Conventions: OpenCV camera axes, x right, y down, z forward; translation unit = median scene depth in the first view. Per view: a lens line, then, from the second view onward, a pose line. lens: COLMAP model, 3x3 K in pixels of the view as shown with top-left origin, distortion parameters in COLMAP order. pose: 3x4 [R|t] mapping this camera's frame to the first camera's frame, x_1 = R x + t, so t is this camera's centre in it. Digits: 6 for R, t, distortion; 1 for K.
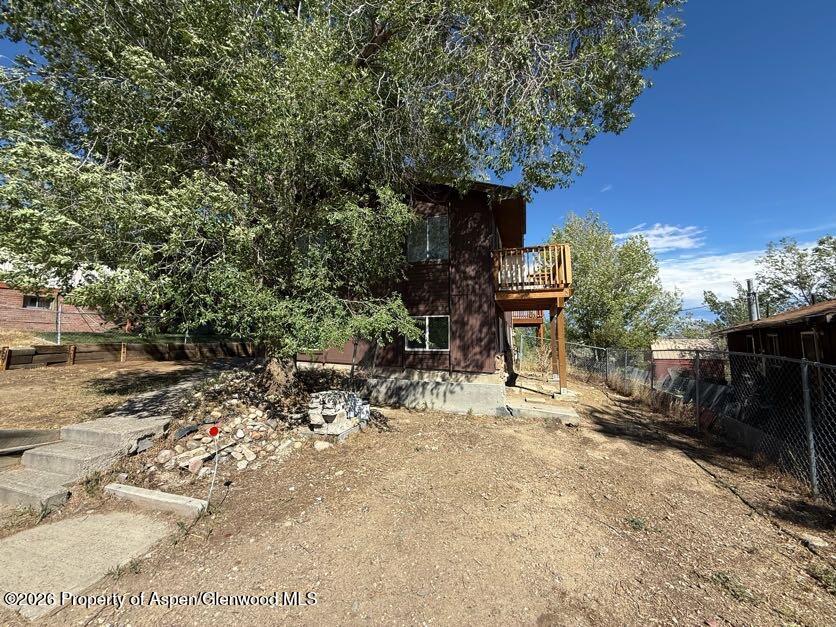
lens RADIAL K [[334.9, 0, 419.0], [0, 334.9, 312.9], [0, 0, 1]] dist [0.003717, 0.000288]
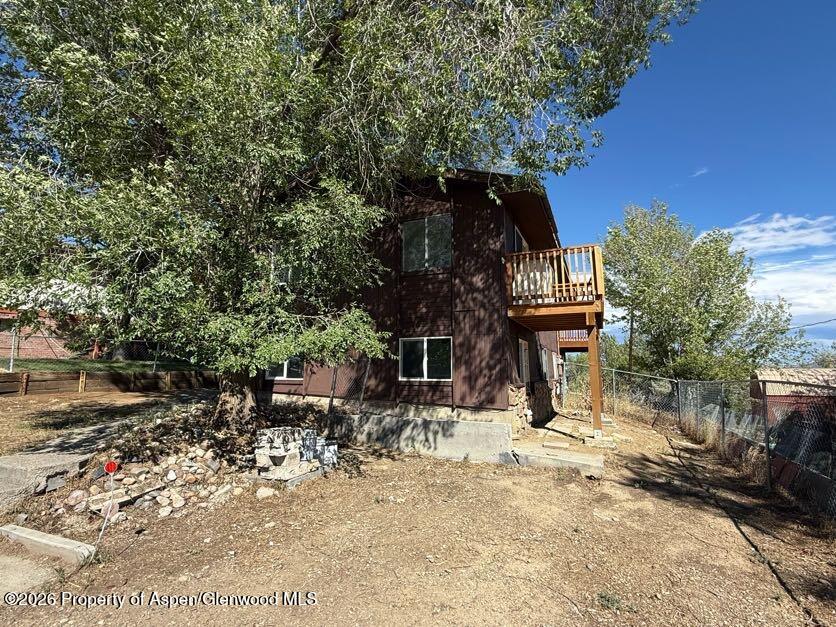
lens RADIAL K [[422.1, 0, 417.1], [0, 422.1, 314.9], [0, 0, 1]] dist [0.003516, -0.000168]
pose [[0.995453, -0.010154, -0.094712, 0.172707], [0.005504, 0.998772, -0.049228, 0.007308], [0.095095, 0.048483, 0.994287, -0.027136]]
